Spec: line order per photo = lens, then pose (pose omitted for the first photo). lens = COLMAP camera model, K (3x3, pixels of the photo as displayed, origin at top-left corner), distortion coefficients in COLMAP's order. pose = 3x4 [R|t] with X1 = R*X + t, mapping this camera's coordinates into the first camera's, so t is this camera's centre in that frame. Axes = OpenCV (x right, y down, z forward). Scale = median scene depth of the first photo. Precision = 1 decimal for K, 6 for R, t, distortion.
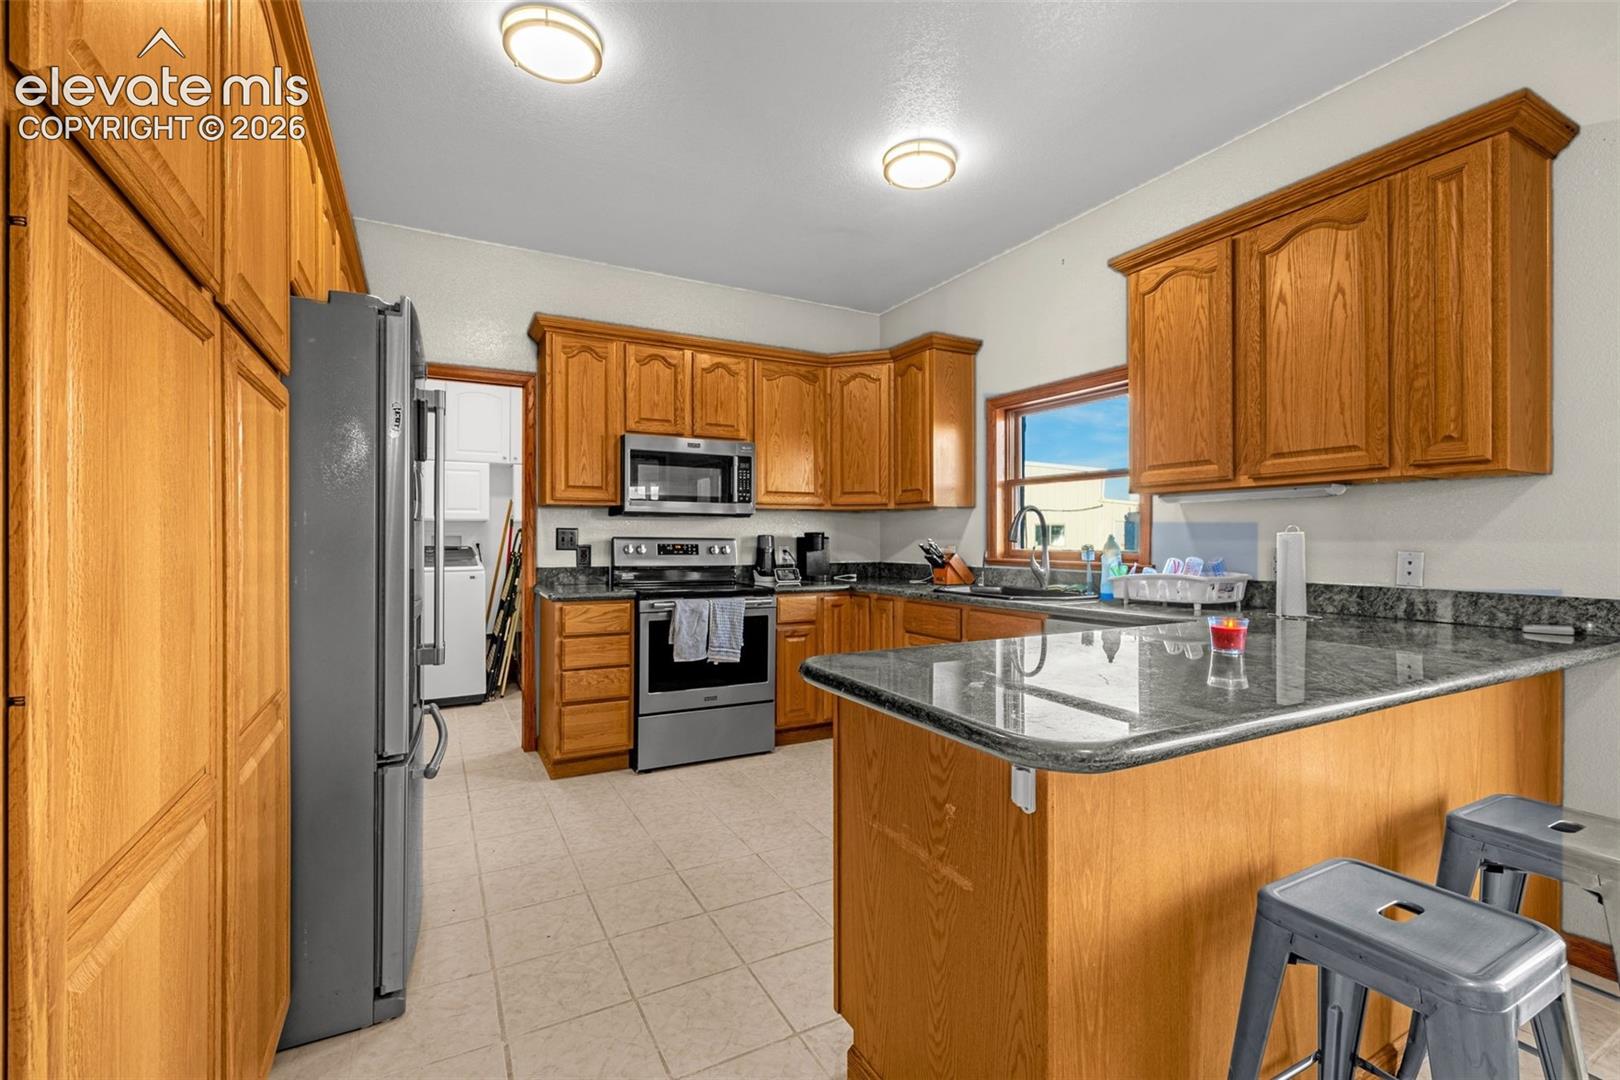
lens RADIAL K [[695.1, 0, 806.6], [0, 695.1, 536.4], [0, 0, 1]] dist [-0.000373, 0.000063]
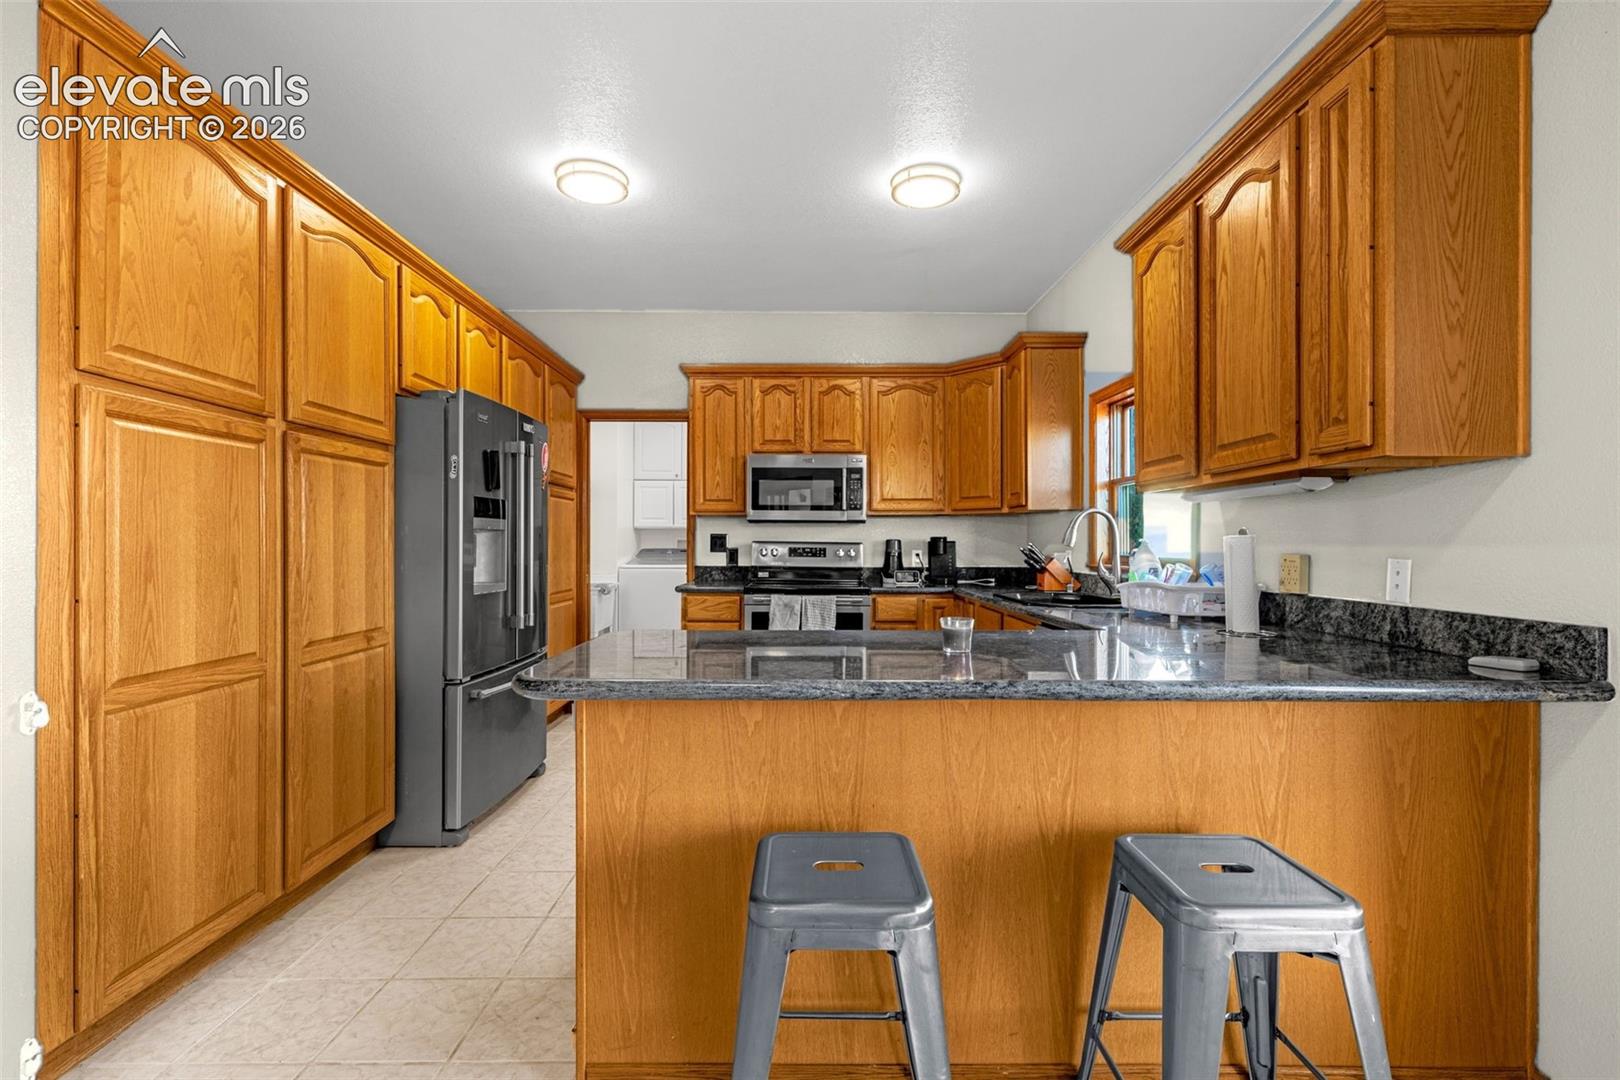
lens RADIAL K [[701.7, 0, 810.0], [0, 701.7, 540.0], [0, 0, 1]] dist [-0.000904, -0.000073]
pose [[0.884470, -0.001085, -0.466595, 0.402494], [0.000372, 0.999999, -0.001619, 0.000730], [0.466596, 0.001259, 0.884470, -0.014316]]
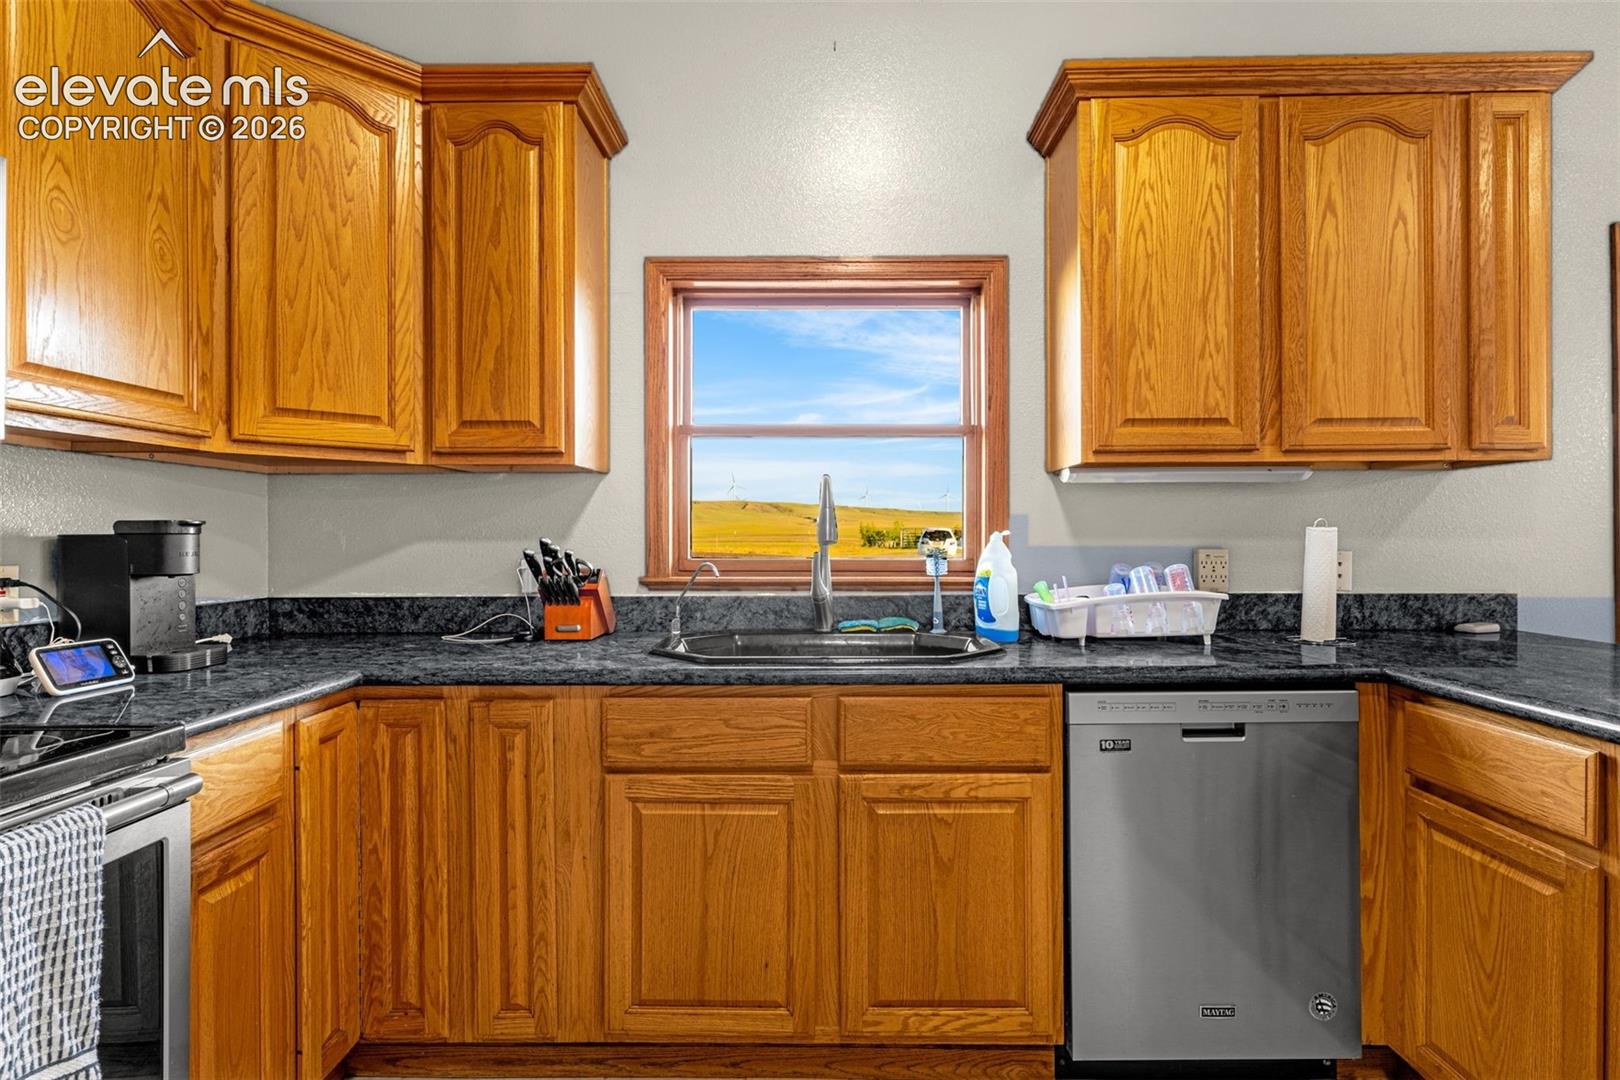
lens RADIAL K [[816.0, 0, 810.0], [0, 816.0, 540.0], [0, 0, 1]] dist [-0.001484, -0.000097]
pose [[0.487688, -0.003586, 0.873011, -0.210337], [0.000539, 0.999993, 0.003807, 0.002584], [-0.873018, -0.001386, 0.487686, 0.671802]]
